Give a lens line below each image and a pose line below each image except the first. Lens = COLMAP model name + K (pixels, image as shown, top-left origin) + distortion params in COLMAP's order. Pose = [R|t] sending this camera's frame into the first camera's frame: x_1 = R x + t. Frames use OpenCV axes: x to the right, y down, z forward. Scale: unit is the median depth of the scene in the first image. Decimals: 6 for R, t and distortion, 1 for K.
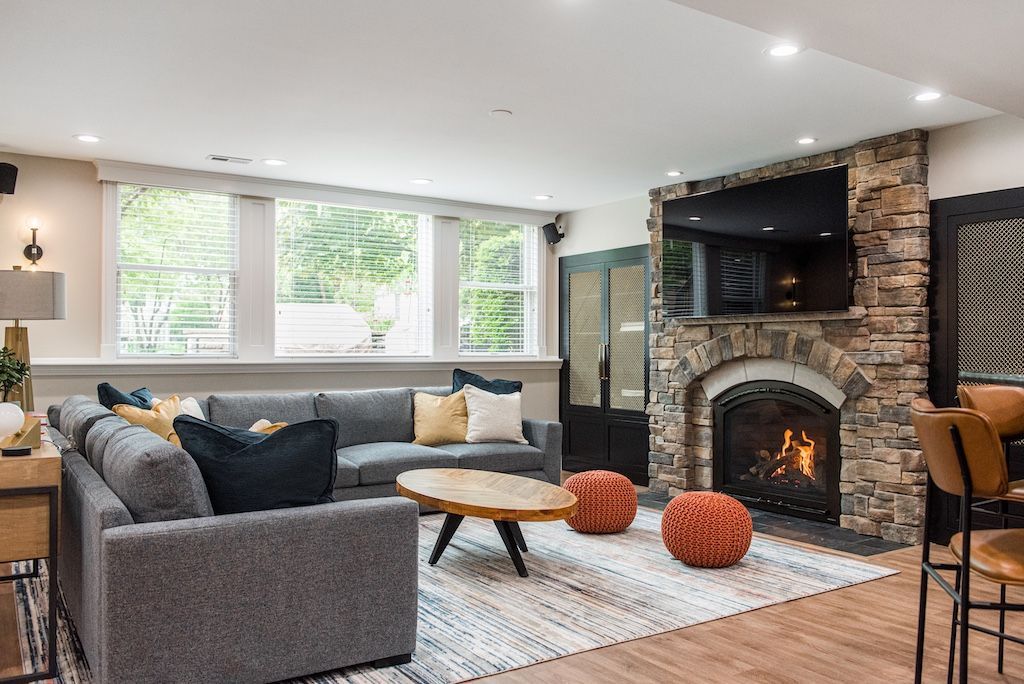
lens RADIAL K [[824.1, 0, 512.6], [0, 824.1, 343.2], [0, 0, 1]] dist [0.011871, 0.002011]
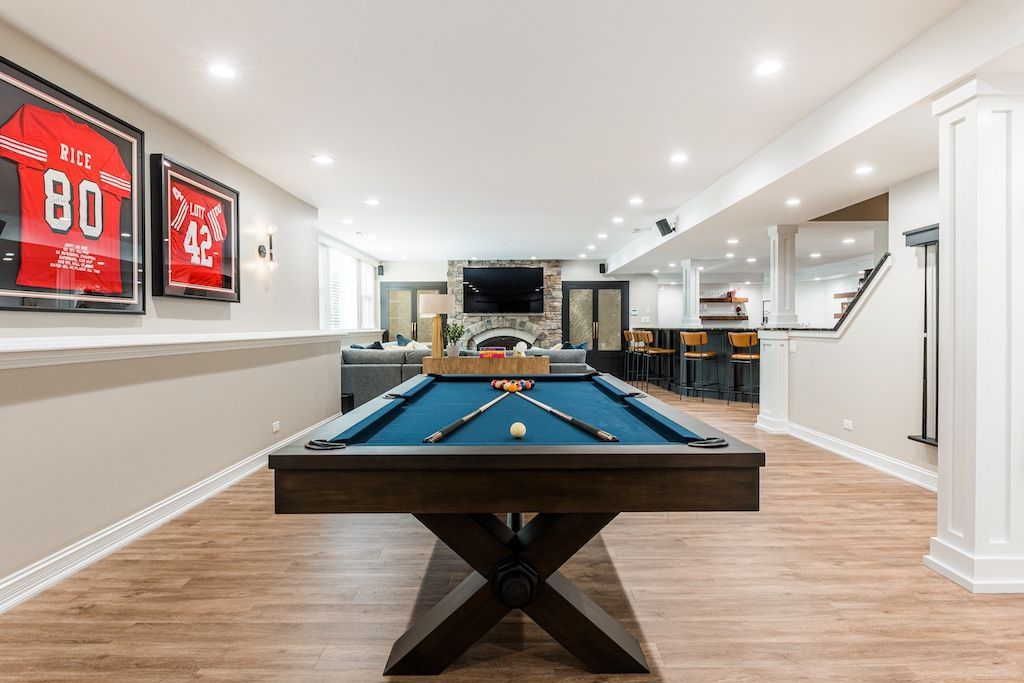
lens RADIAL K [[536.6, 0, 513.5], [0, 536.6, 335.5], [0, 0, 1]] dist [0.001938, 0.000173]
pose [[0.550710, -0.017605, 0.834511, -1.319215], [-0.000994, 0.999763, 0.021747, 0.003442], [-0.834696, -0.012806, 0.550561, -0.047413]]
